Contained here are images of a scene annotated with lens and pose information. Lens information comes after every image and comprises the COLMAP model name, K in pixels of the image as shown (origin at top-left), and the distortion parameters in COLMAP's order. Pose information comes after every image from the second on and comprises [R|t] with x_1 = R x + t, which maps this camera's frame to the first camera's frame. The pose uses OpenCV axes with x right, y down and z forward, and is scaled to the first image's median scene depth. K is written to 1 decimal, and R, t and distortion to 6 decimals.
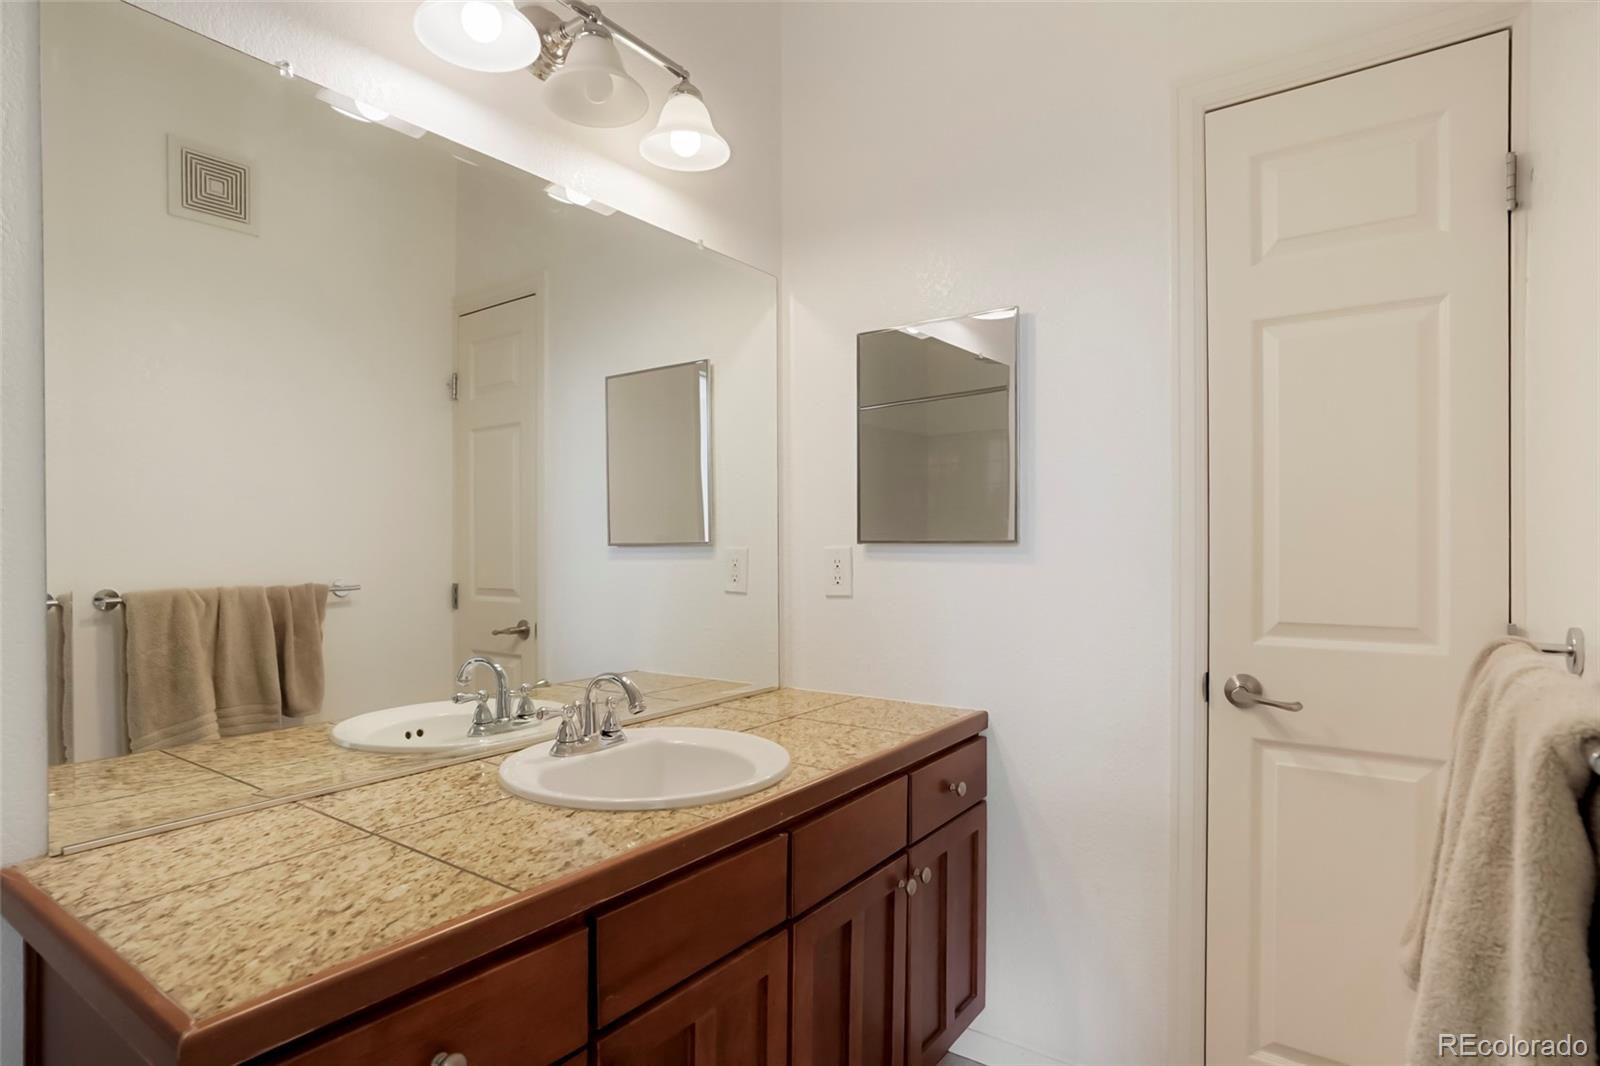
lens RADIAL K [[843.3, 0, 797.5], [0, 843.3, 544.3], [0, 0, 1]] dist [0.001890, 0.000954]
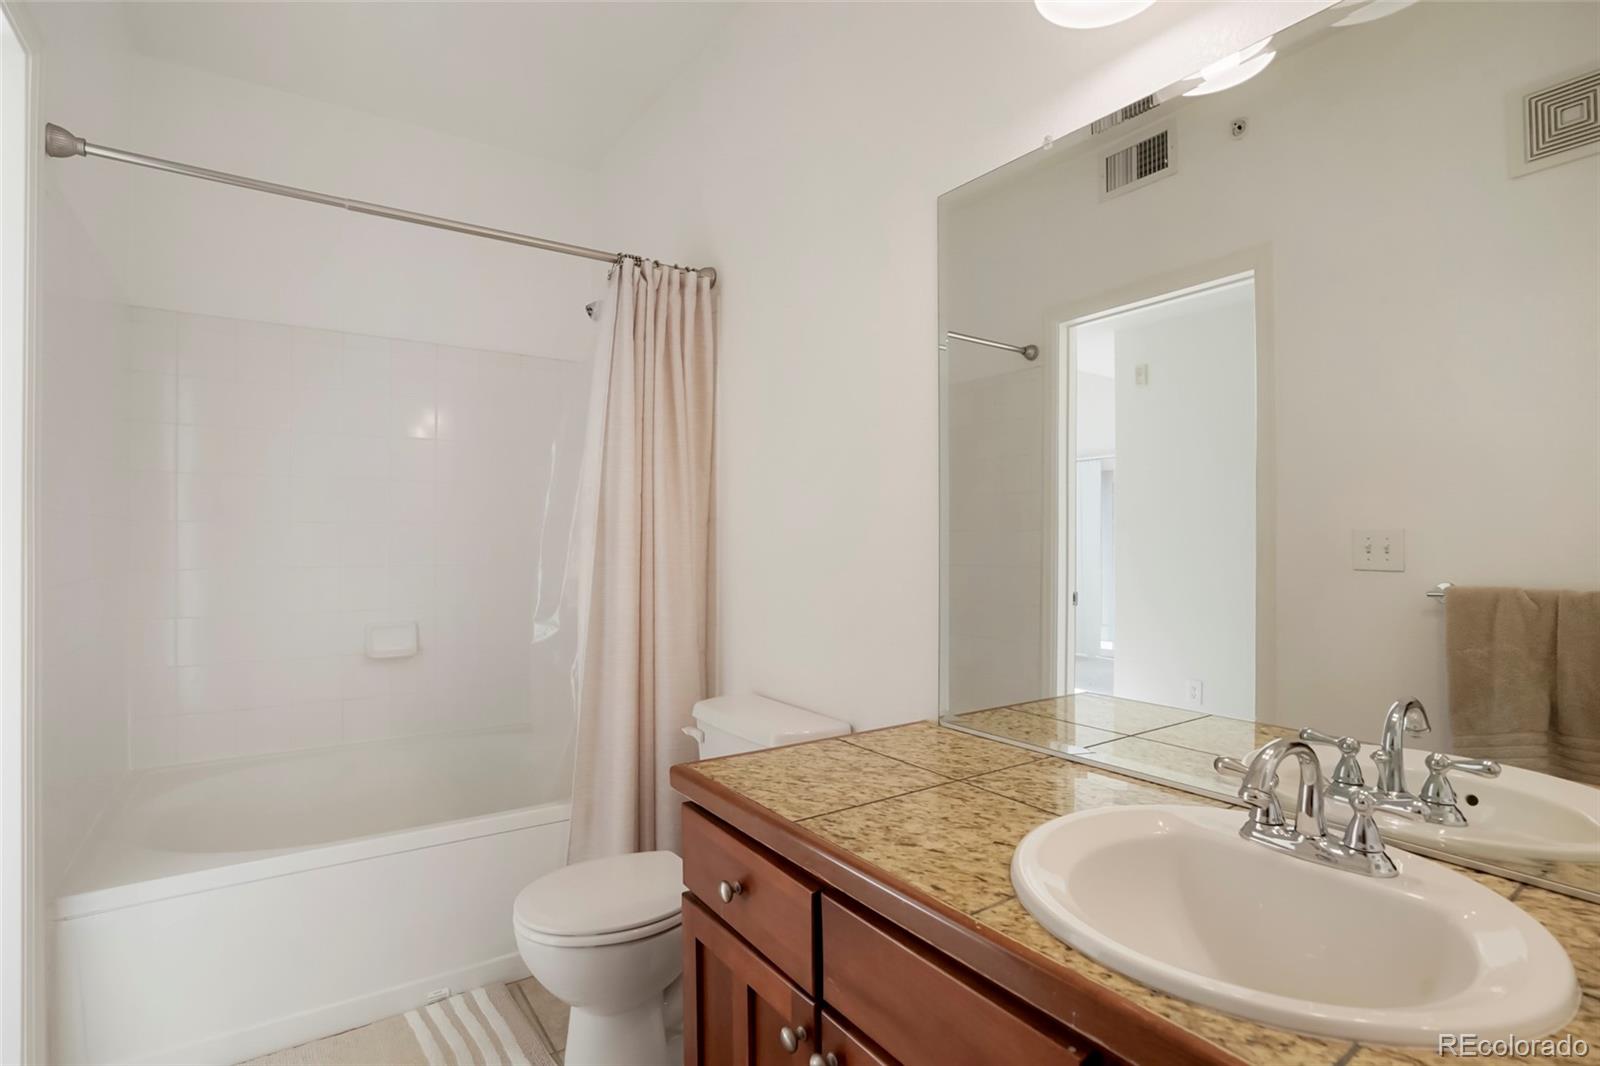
lens RADIAL K [[766.1, 0, 798.8], [0, 766.1, 533.3], [0, 0, 1]] dist [-0.008773, 0.000628]
pose [[-0.326057, -0.008572, -0.945311, 0.655465], [0.000704, 0.999956, -0.009310, 0.002103], [0.945350, -0.003701, -0.326037, 1.236343]]
